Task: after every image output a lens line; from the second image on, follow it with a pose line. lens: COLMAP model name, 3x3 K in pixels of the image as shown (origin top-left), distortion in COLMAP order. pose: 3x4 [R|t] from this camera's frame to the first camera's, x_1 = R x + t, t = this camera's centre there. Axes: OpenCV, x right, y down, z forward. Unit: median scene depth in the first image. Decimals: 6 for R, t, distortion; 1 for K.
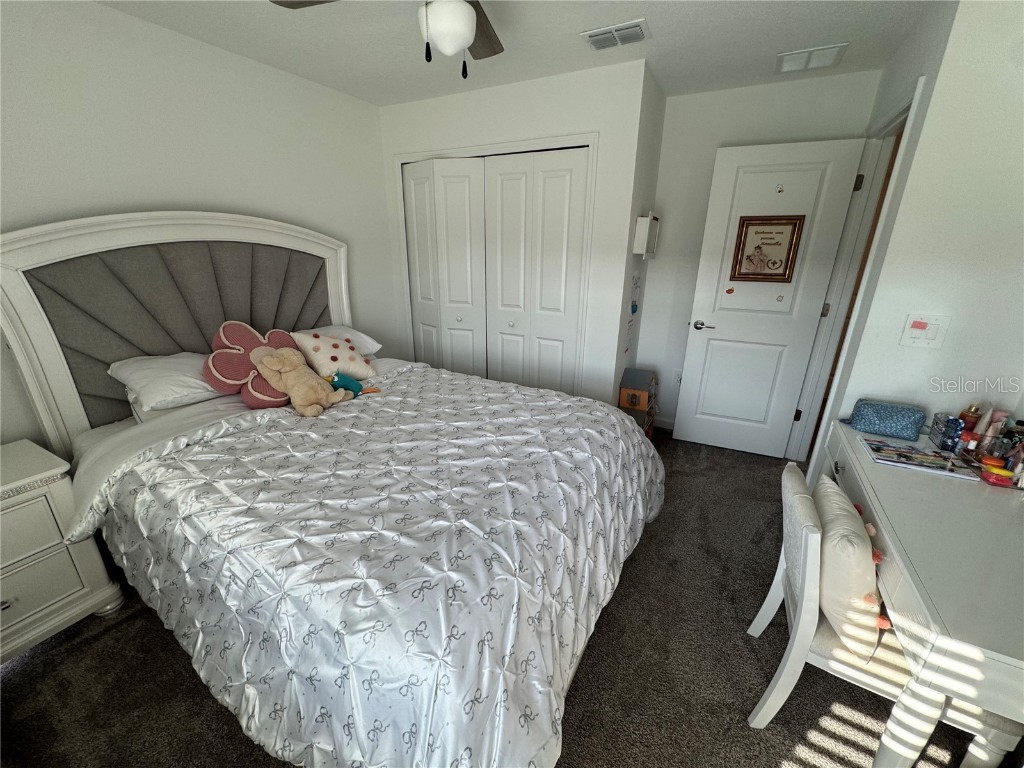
lens RADIAL K [[410.1, 0, 513.4], [0, 410.1, 383.1], [0, 0, 1]] dist [0.000585, 0.000078]
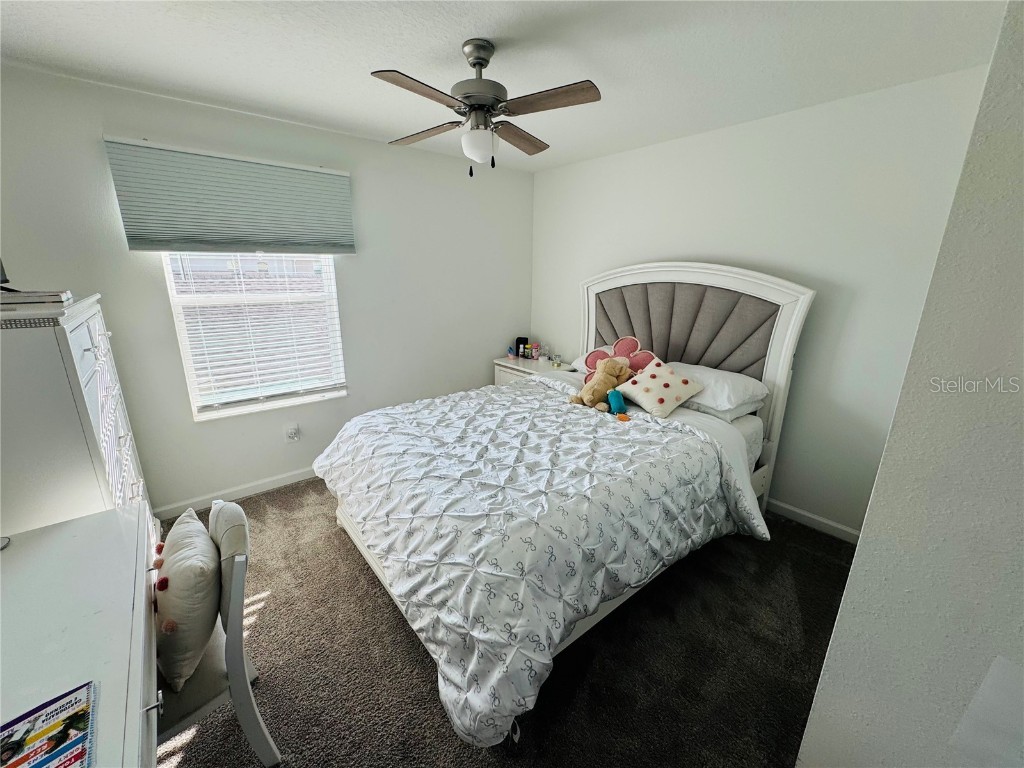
lens RADIAL K [[410.1, 0, 515.2], [0, 410.1, 382.9], [0, 0, 1]] dist [0.000585, 0.000078]
pose [[-0.371935, 0.230630, -0.899152, 0.696667], [-0.327140, 0.873929, 0.359482, -0.338942], [0.868703, 0.427853, -0.249596, 0.938103]]
